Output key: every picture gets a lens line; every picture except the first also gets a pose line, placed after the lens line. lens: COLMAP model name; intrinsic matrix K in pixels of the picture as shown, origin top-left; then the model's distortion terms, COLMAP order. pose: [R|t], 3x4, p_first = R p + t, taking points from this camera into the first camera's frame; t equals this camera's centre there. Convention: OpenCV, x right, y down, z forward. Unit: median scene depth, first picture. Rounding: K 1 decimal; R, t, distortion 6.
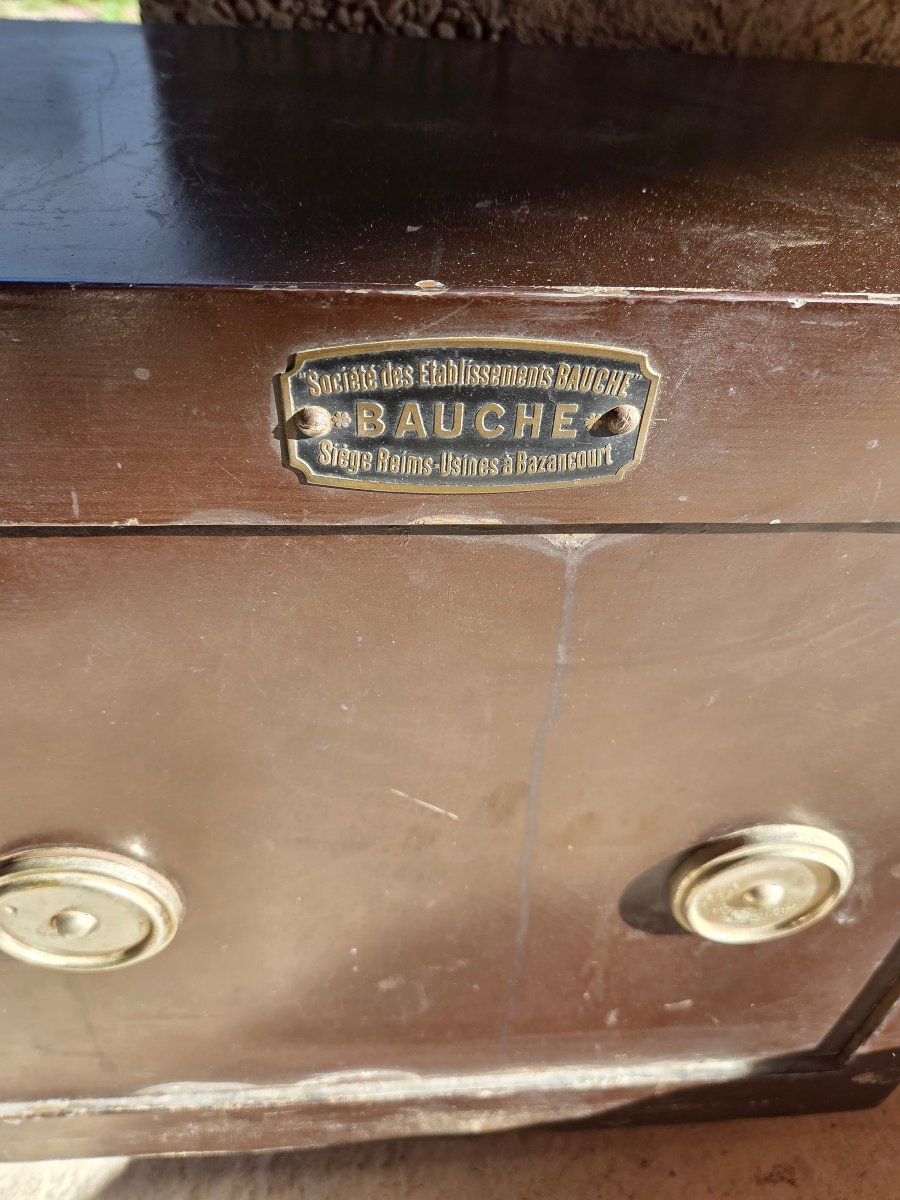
lens RADIAL K [[824.9, 0, 450.0], [0, 824.9, 600.0], [0, 0, 1]] dist [0.015575, -0.033677]
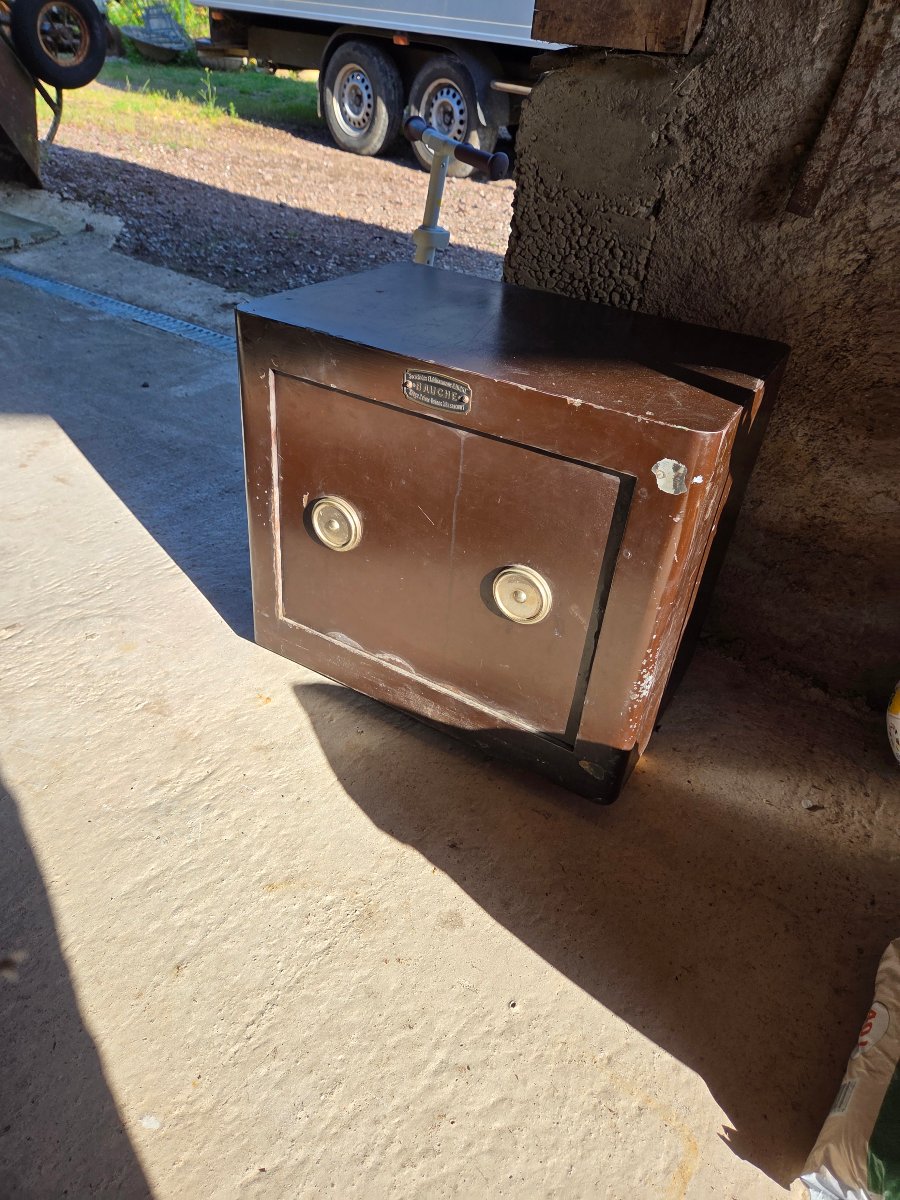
lens RADIAL K [[811.1, 0, 448.7], [0, 811.1, 604.5], [0, 0, 1]] dist [0.044970, -0.041878]
pose [[0.822085, 0.334283, -0.460903, 1.384068], [-0.397855, 0.916343, -0.045025, 0.567766], [0.407294, 0.220387, 0.886308, -1.485635]]
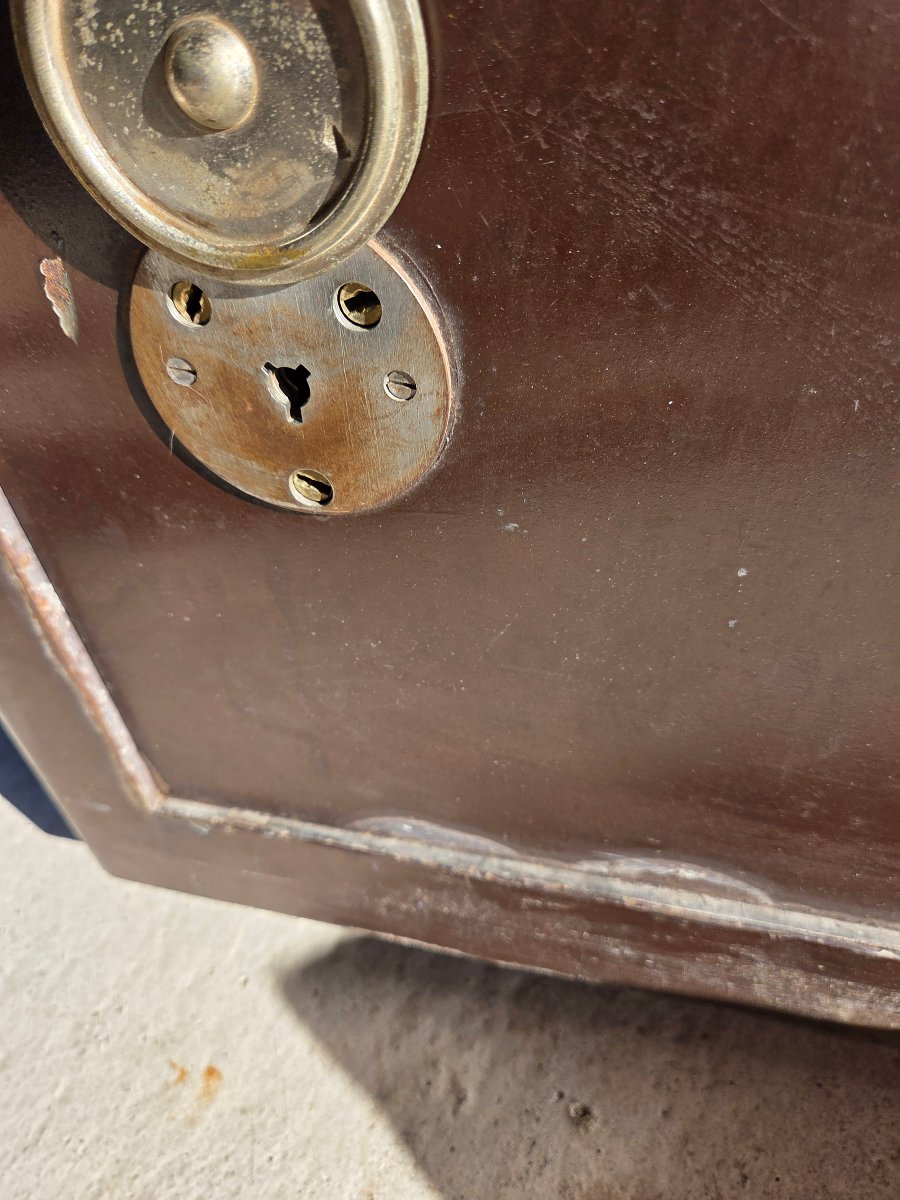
lens RADIAL K [[824.9, 0, 450.0], [0, 824.9, 600.0], [0, 0, 1]] dist [0.015575, -0.033677]
pose [[0.942501, 0.123306, -0.310625, -0.124886], [-0.108491, 0.991996, 0.064600, 0.421863], [0.316105, -0.027185, 0.948335, 0.425616]]
